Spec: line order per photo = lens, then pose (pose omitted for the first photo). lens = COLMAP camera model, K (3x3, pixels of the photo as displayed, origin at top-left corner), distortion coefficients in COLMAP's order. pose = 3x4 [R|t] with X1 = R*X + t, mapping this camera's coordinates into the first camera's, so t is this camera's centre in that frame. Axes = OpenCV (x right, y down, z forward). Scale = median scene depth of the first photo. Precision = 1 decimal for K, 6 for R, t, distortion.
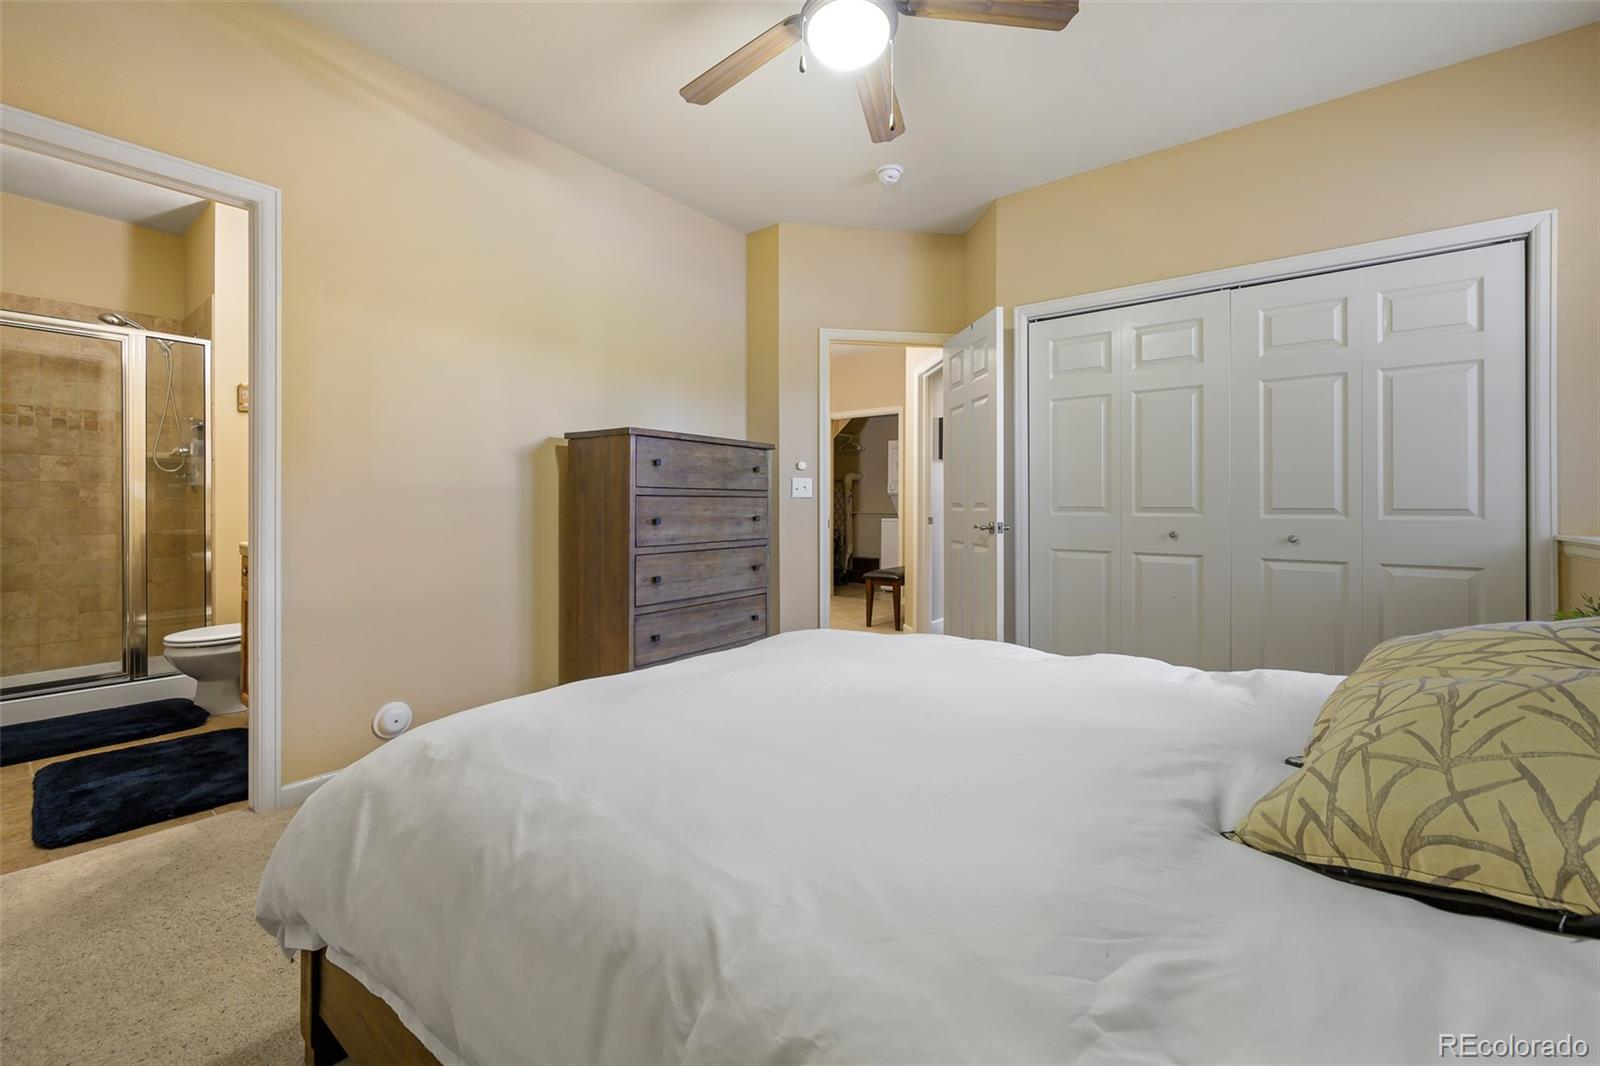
lens RADIAL K [[651.8, 0, 816.2], [0, 651.8, 501.0], [0, 0, 1]] dist [0.001564, 0.000390]
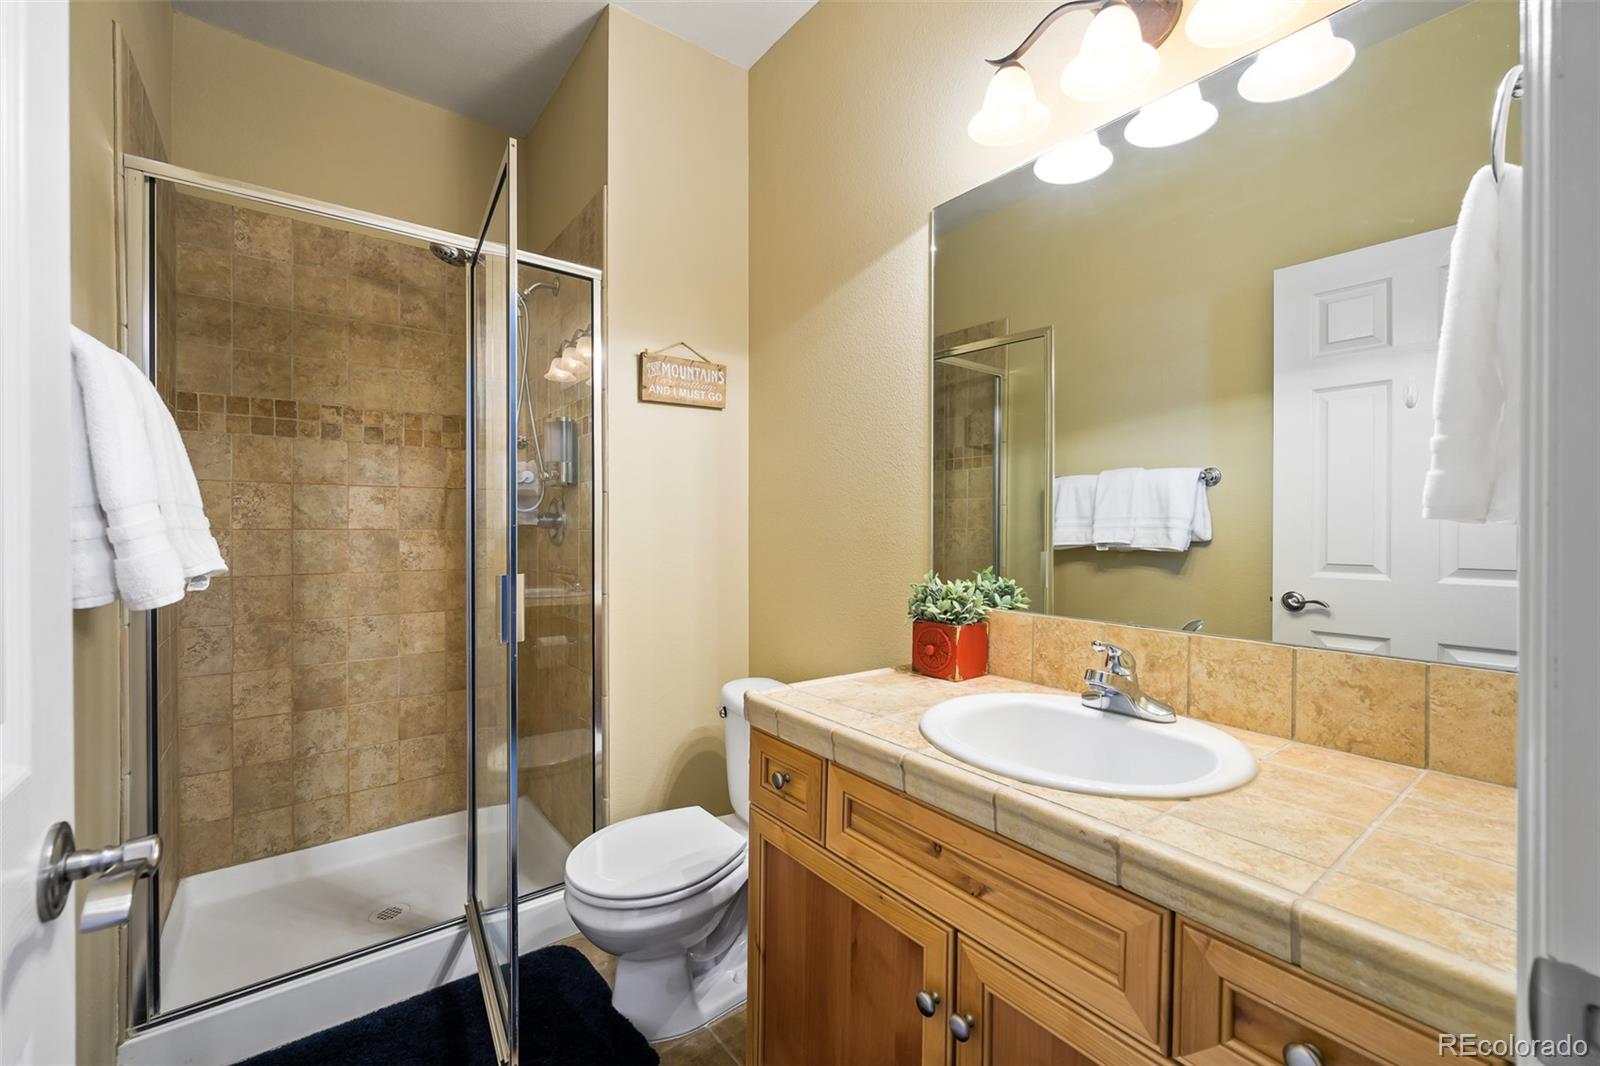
lens RADIAL K [[640.4, 0, 800.9], [0, 640.4, 530.8], [0, 0, 1]] dist [-0.000645, -0.000002]
pose [[0.969457, 0.004335, -0.245222, -0.622336], [-0.002832, 0.999975, 0.006483, -0.033492], [0.245244, -0.005590, 0.969445, 0.515482]]
